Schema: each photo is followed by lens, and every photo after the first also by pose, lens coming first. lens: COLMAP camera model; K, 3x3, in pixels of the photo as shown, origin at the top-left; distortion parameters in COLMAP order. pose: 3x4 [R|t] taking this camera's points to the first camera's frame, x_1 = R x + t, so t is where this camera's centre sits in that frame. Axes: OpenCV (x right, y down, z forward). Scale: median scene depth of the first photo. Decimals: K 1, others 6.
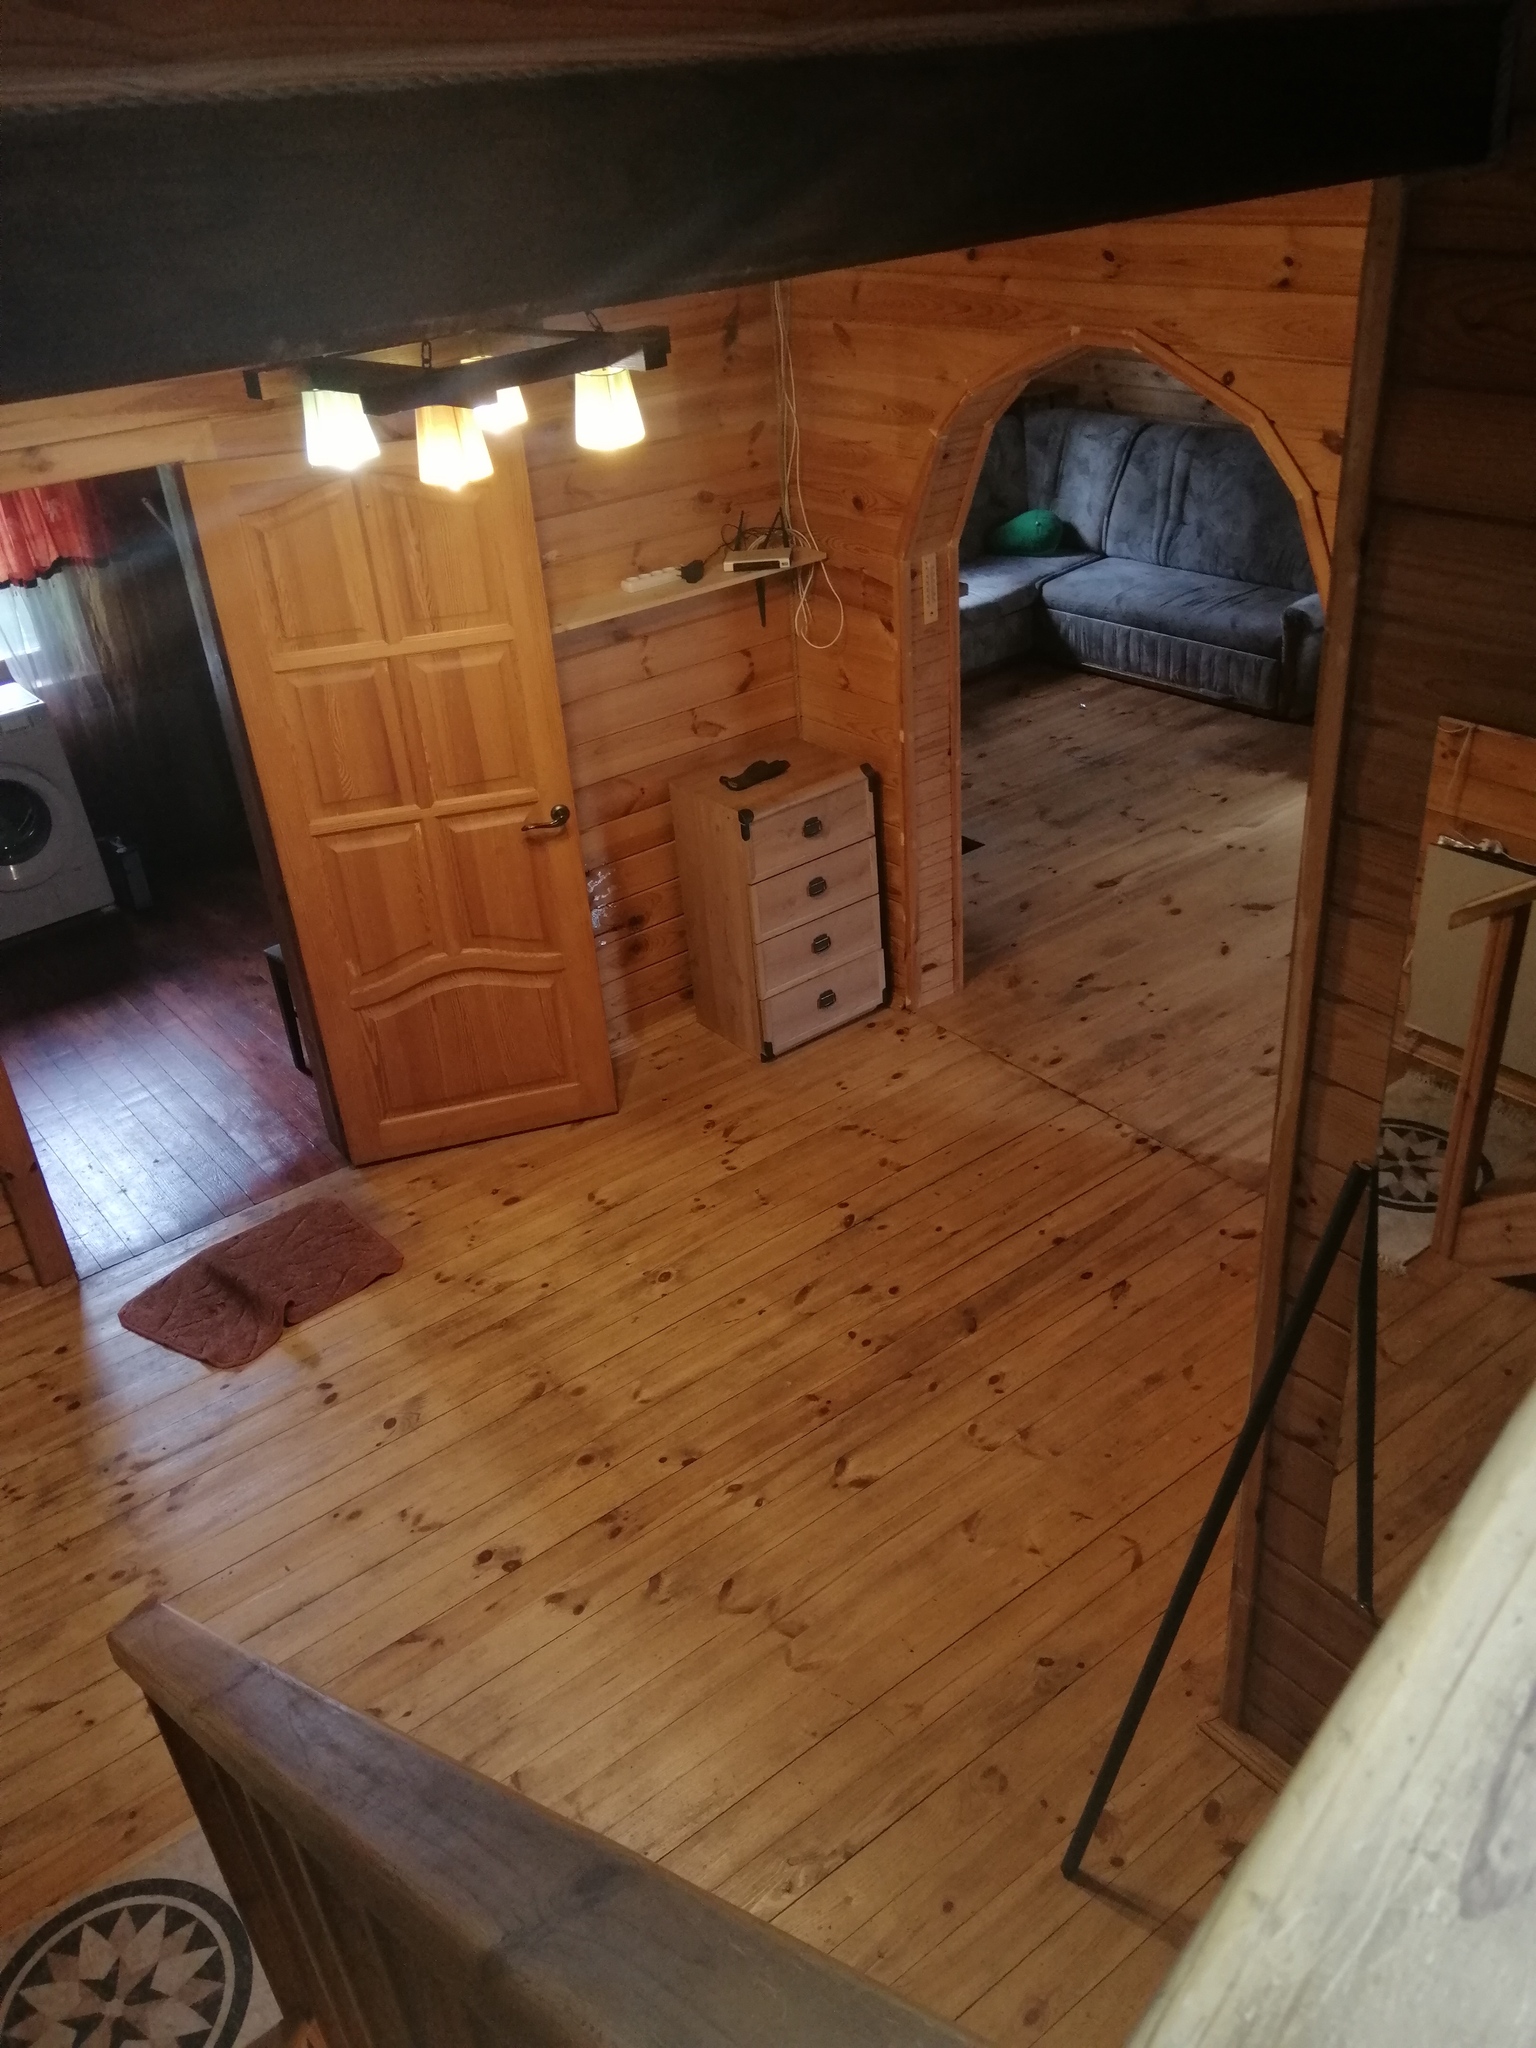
lens RADIAL K [[1653.9, 0, 761.6], [0, 1653.9, 1024.9], [0, 0, 1]] dist [0.086946, -0.121821]
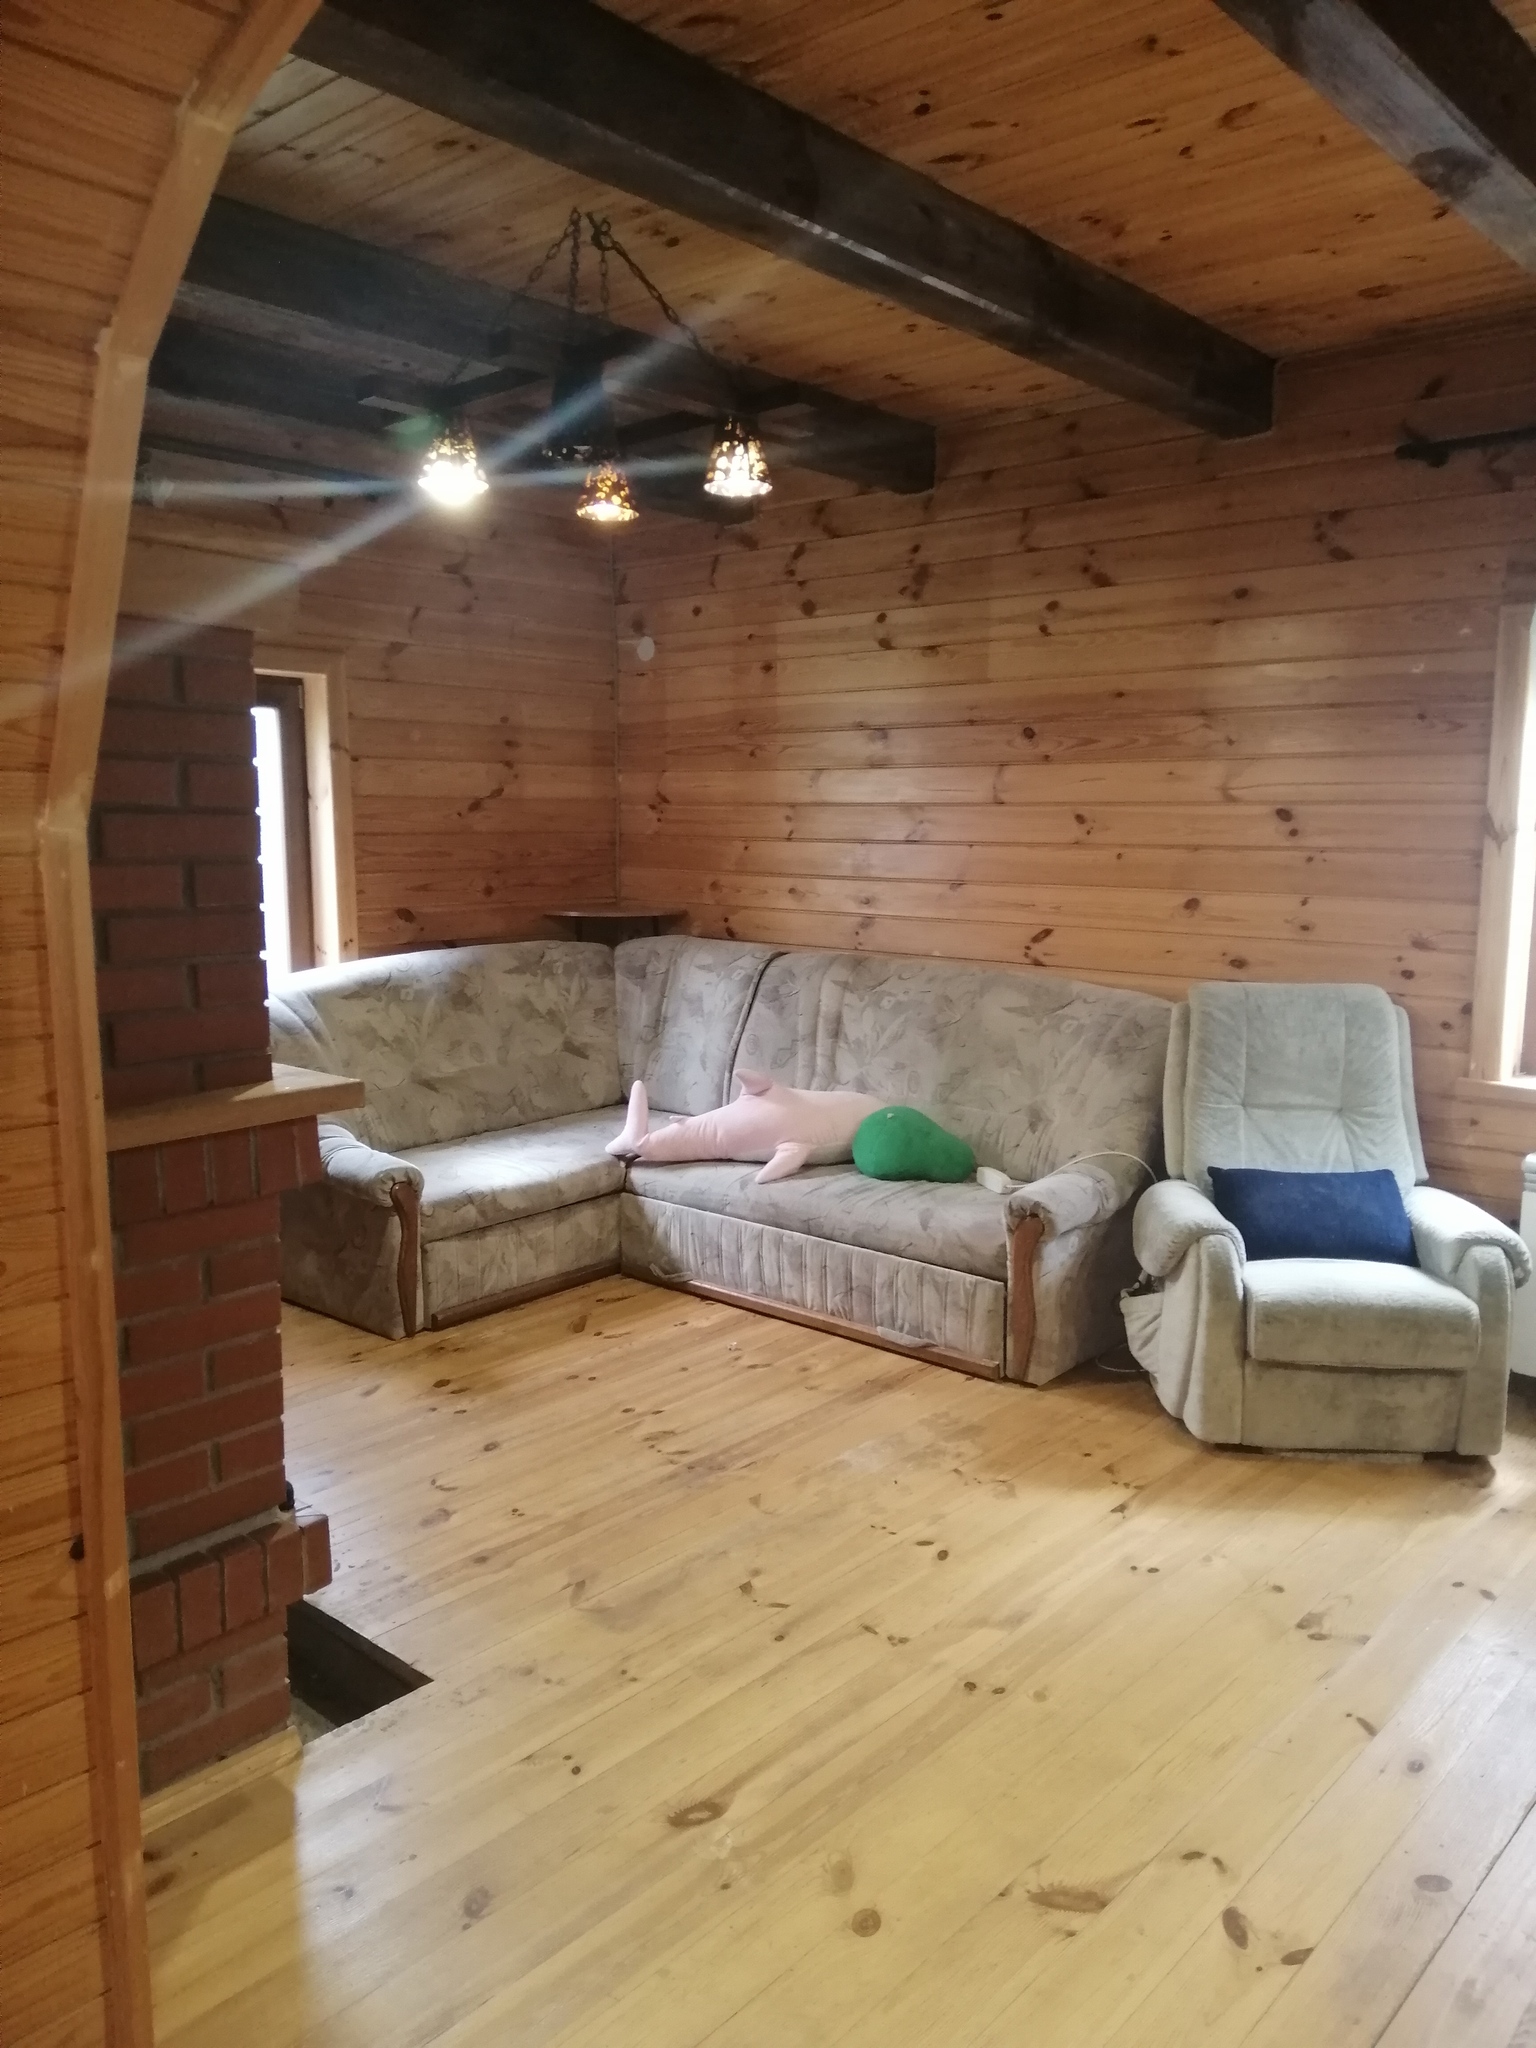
lens RADIAL K [[1526.3, 0, 770.4], [0, 1526.3, 1018.5], [0, 0, 1]] dist [0.075717, -0.107013]
pose [[0.980580, 0.052962, 0.188834, 0.114805], [0.023259, 0.924648, -0.380112, -0.095453], [-0.194737, 0.377122, 0.905459, 0.464348]]
